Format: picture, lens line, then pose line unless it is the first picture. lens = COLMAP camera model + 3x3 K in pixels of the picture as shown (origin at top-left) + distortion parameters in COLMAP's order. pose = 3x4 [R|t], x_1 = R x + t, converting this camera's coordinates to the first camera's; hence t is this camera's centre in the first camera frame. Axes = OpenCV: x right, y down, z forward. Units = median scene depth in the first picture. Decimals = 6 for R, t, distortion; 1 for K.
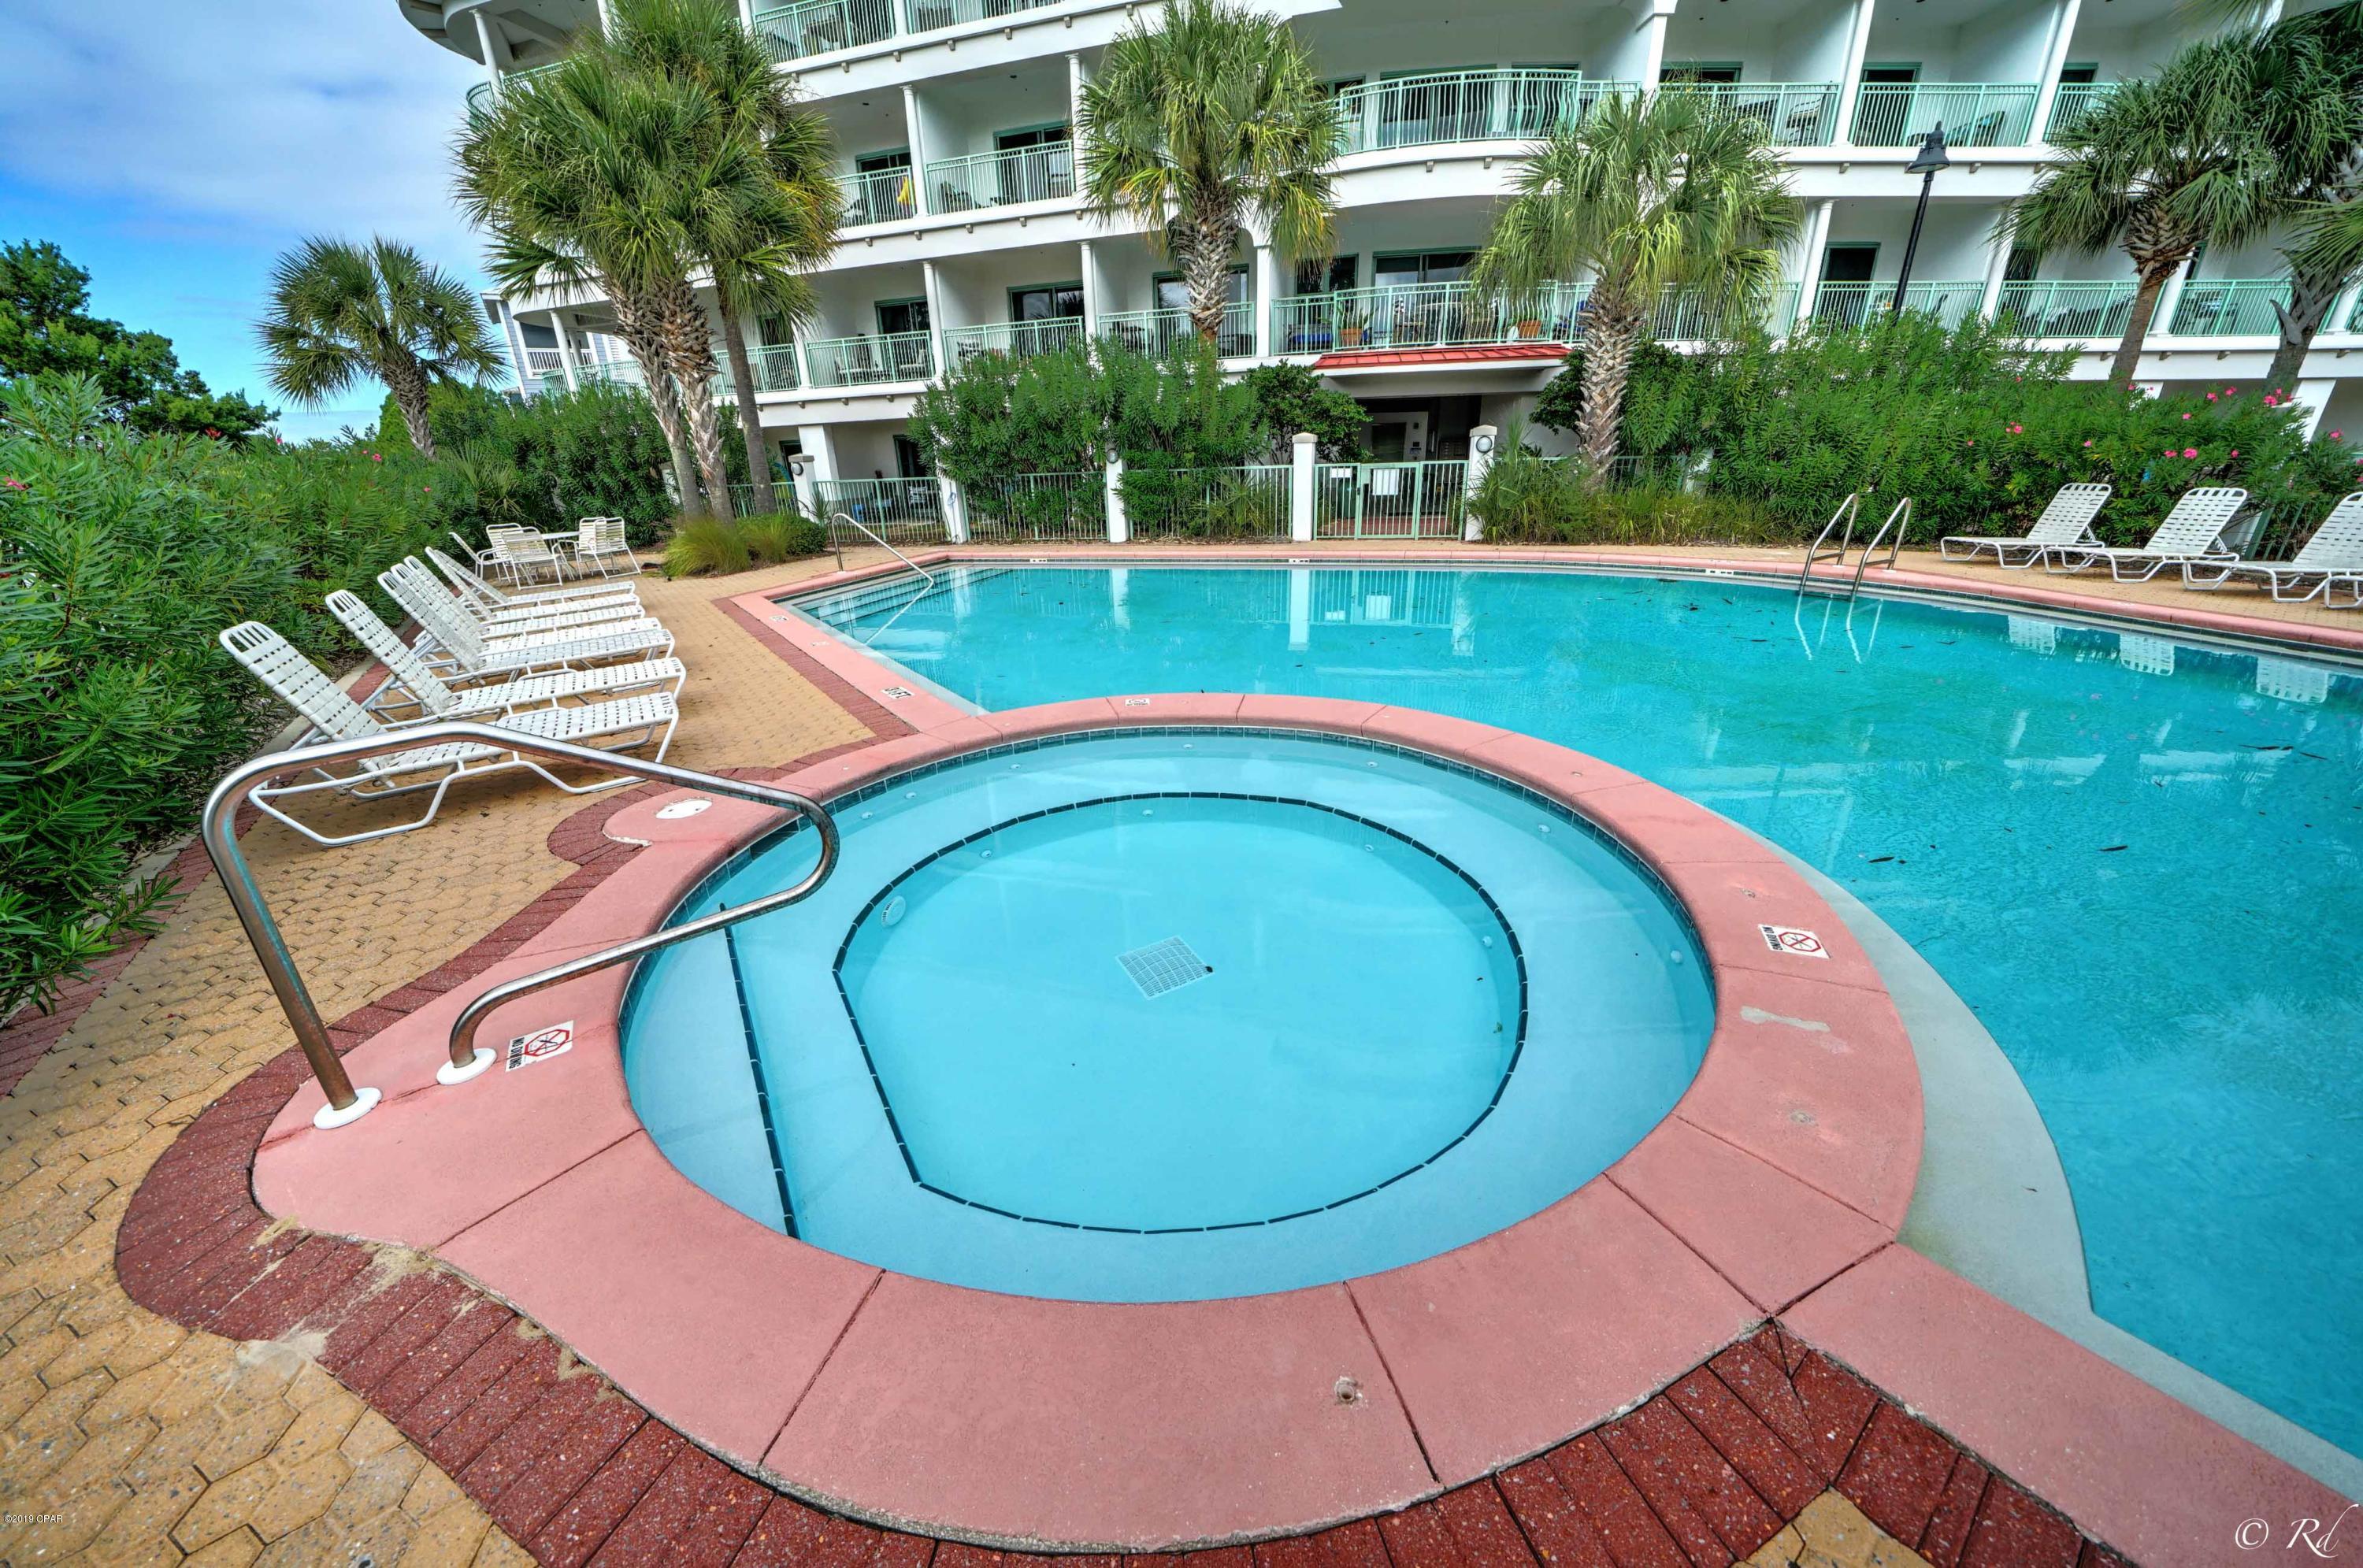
lens RADIAL K [[817.3, 0, 1179.2], [0, 817.3, 789.8], [0, 0, 1]] dist [-0.025511, 0.002177]
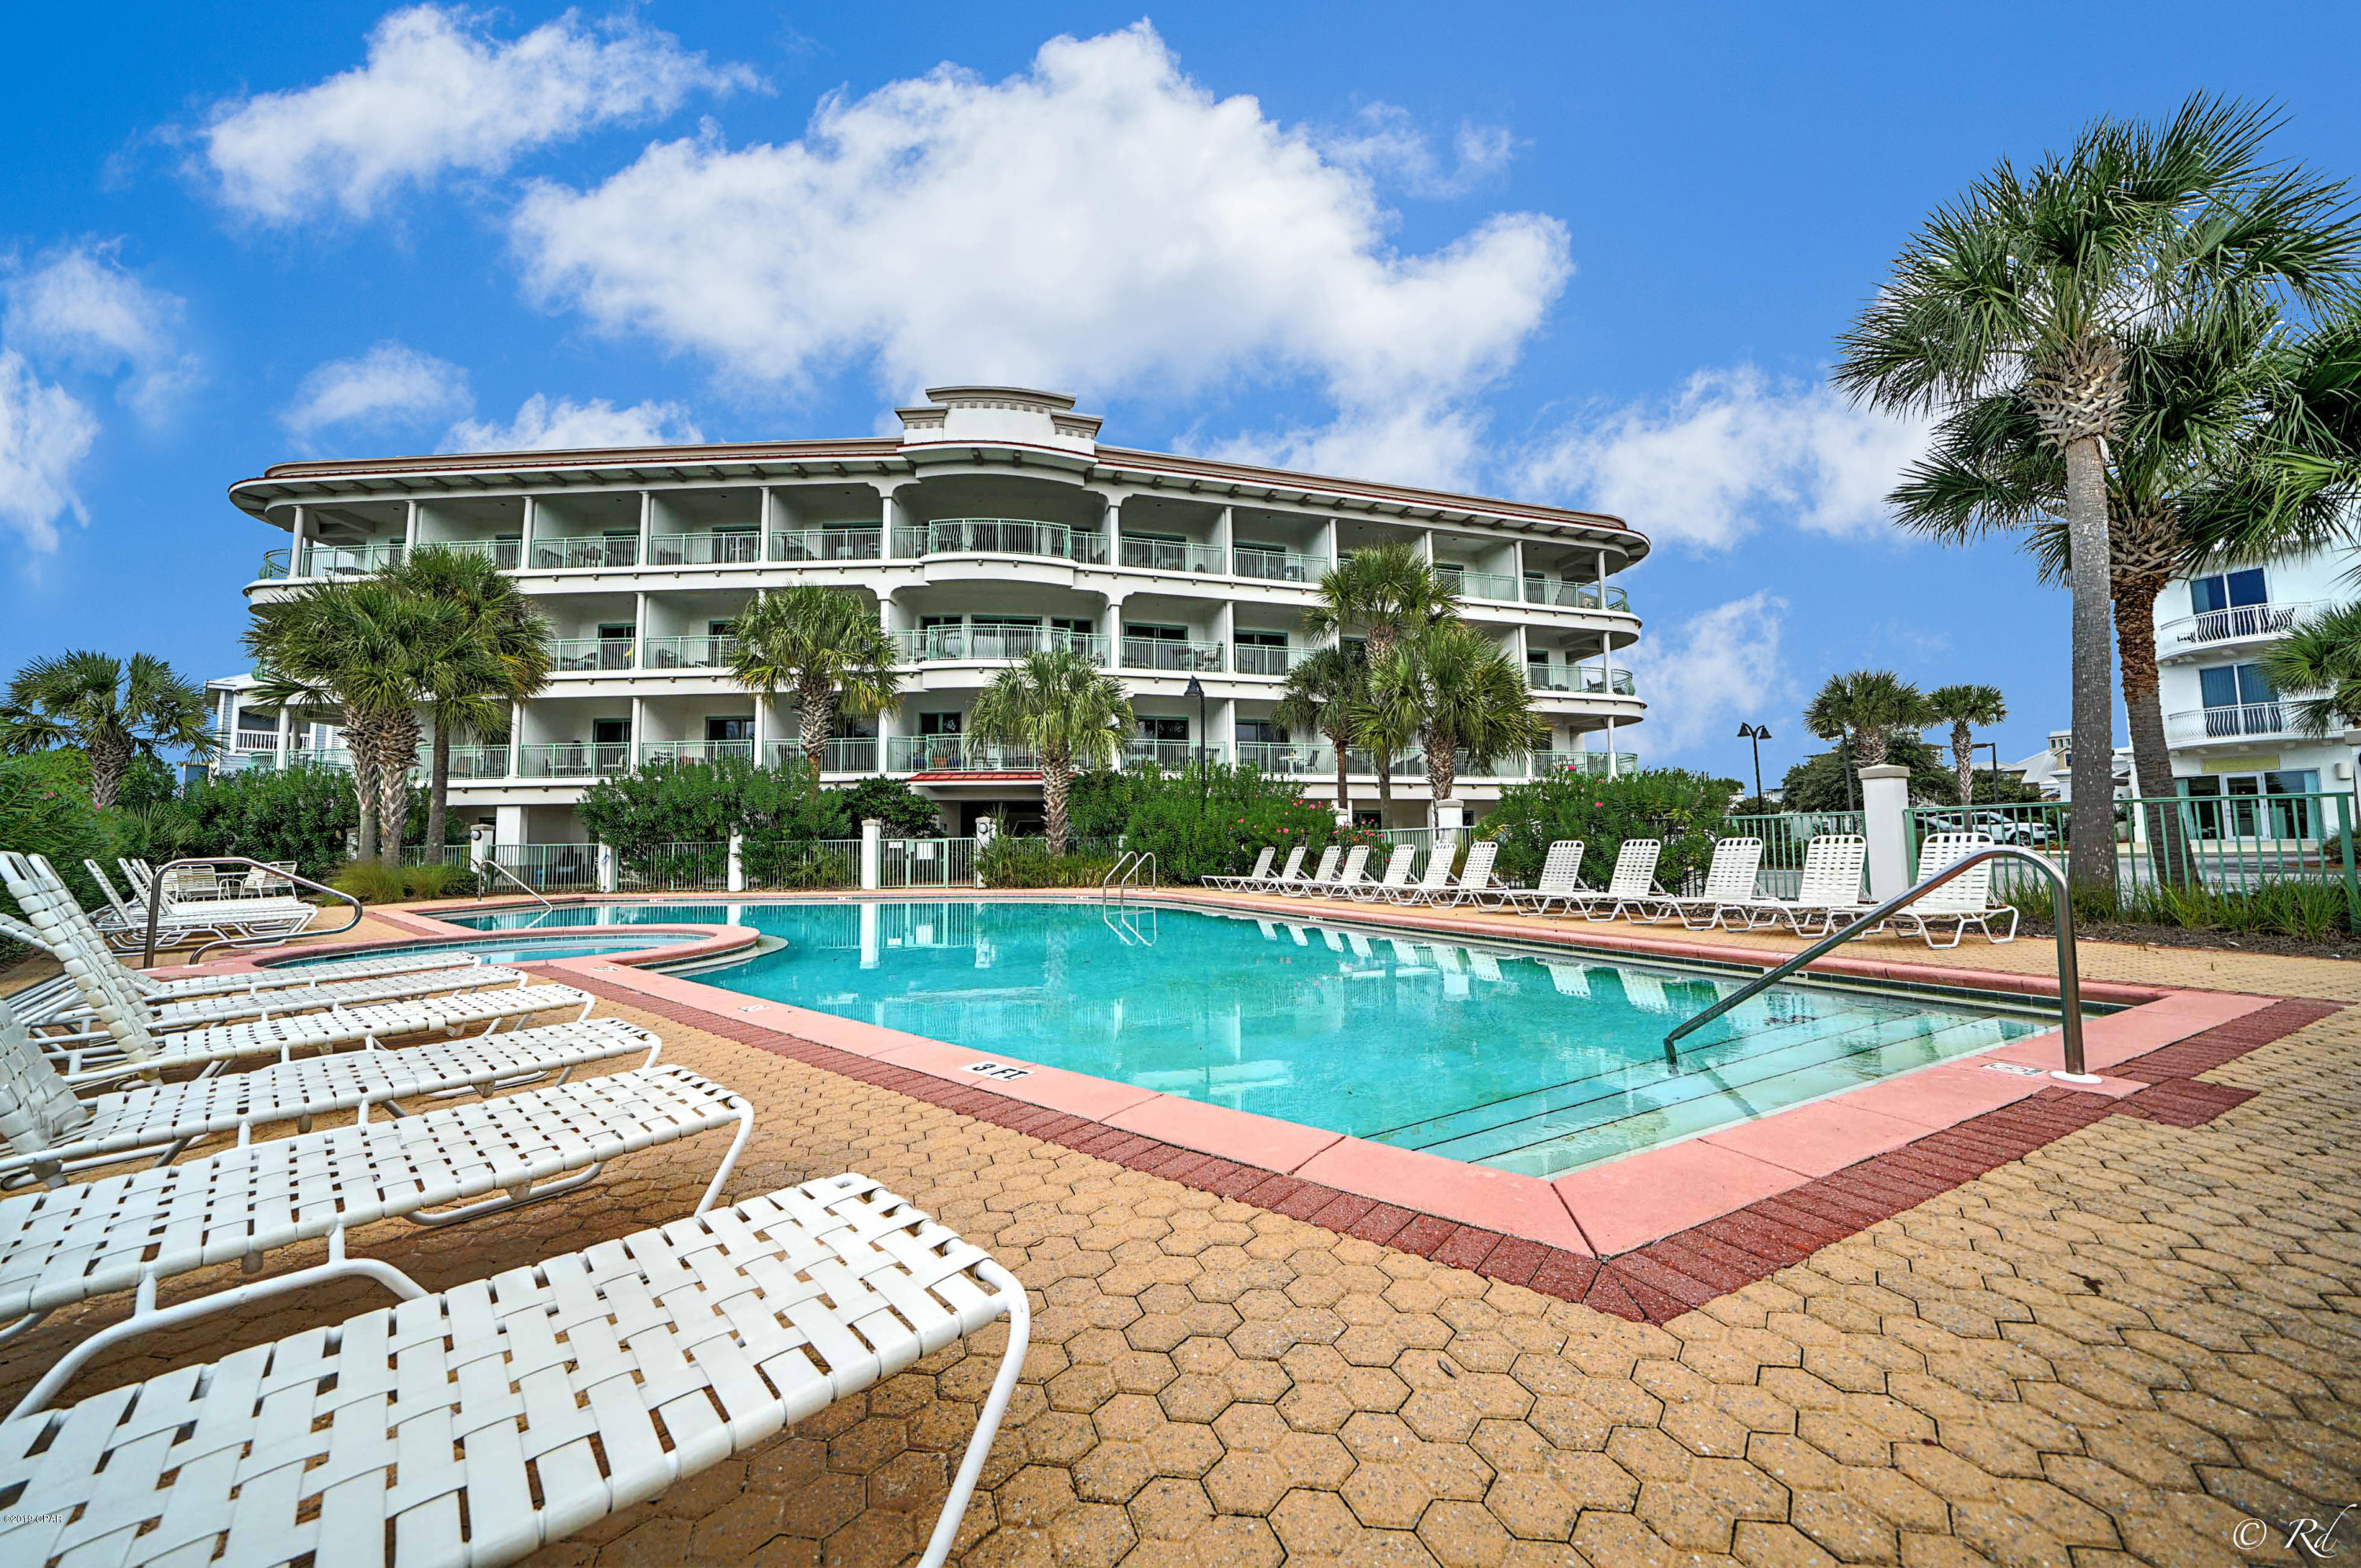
lens RADIAL K [[816.6, 0, 1178.2], [0, 816.6, 789.8], [0, 0, 1]] dist [-0.025511, 0.002177]
pose [[0.965953, 0.036045, 0.256196, 0.277413], [0.082997, 0.894737, -0.438814, 0.189528], [-0.245045, 0.445137, 0.861282, -0.396138]]
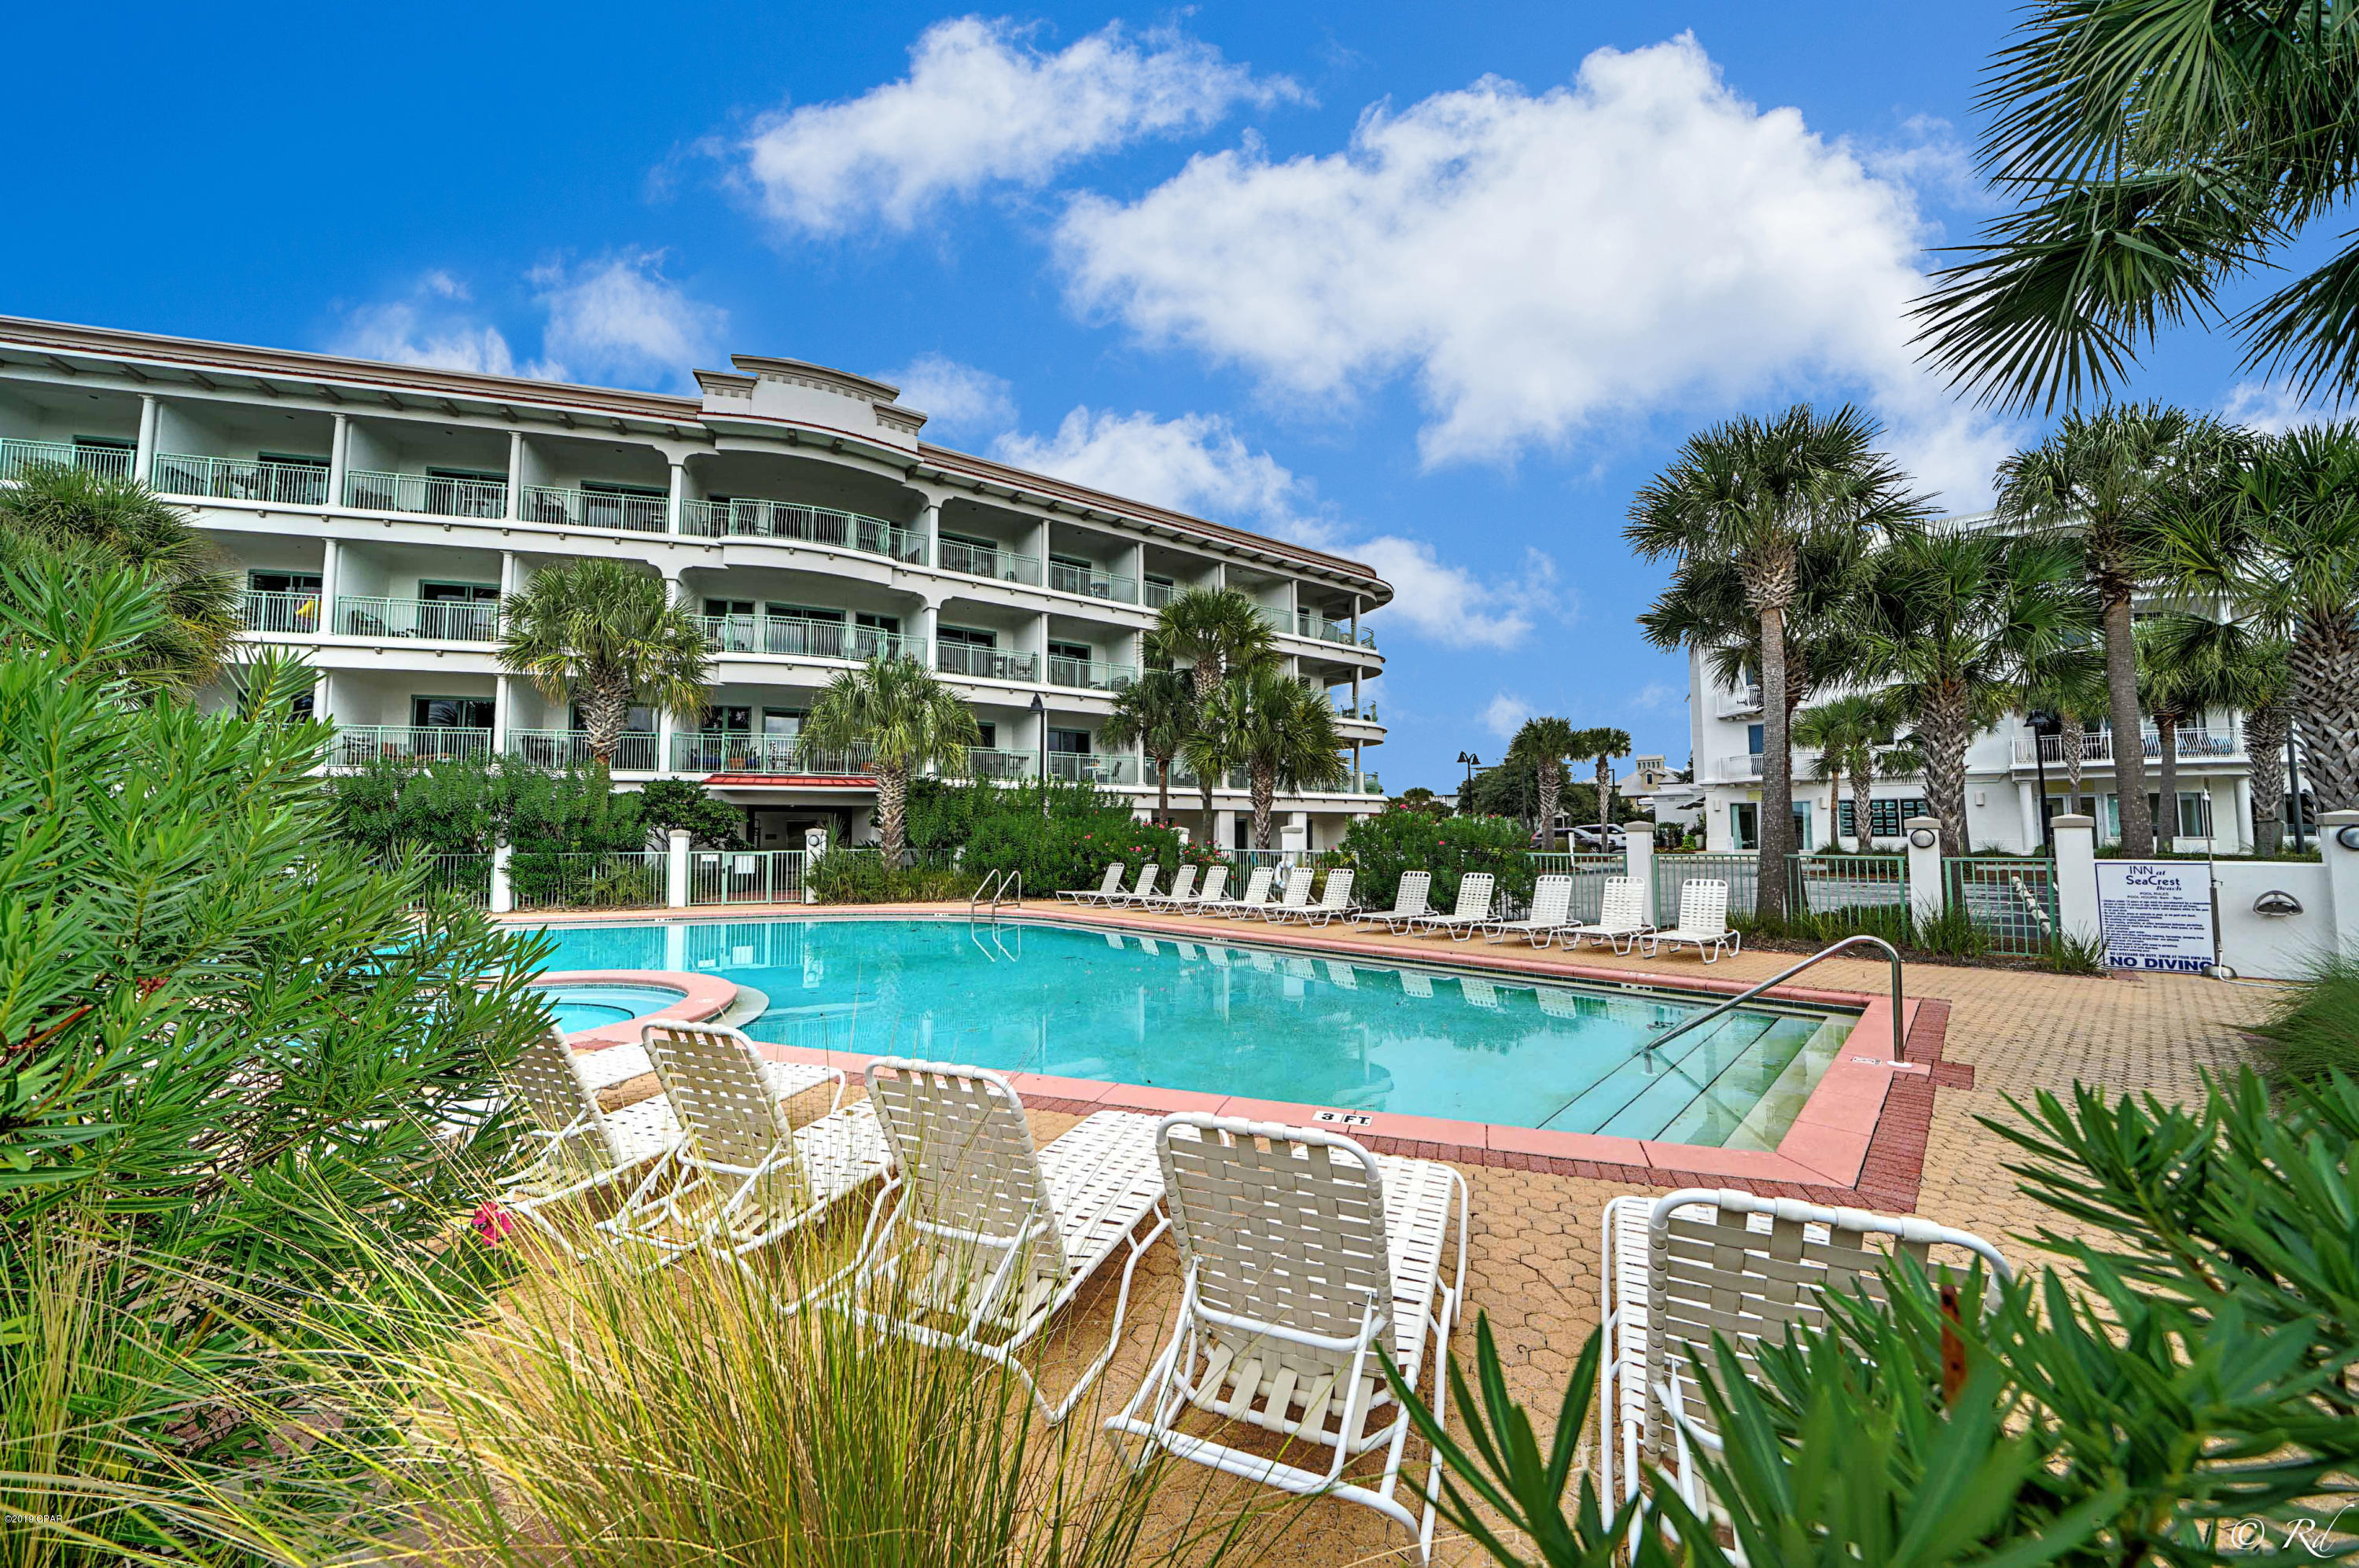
lens RADIAL K [[818.8, 0, 1166.8], [0, 818.8, 789.2], [0, 0, 1]] dist [-0.026662, 0.002565]
pose [[0.835359, 0.057577, 0.546682, 0.078952], [0.189171, 0.903646, -0.384236, 0.152914], [-0.516130, 0.424391, 0.743977, -0.401696]]
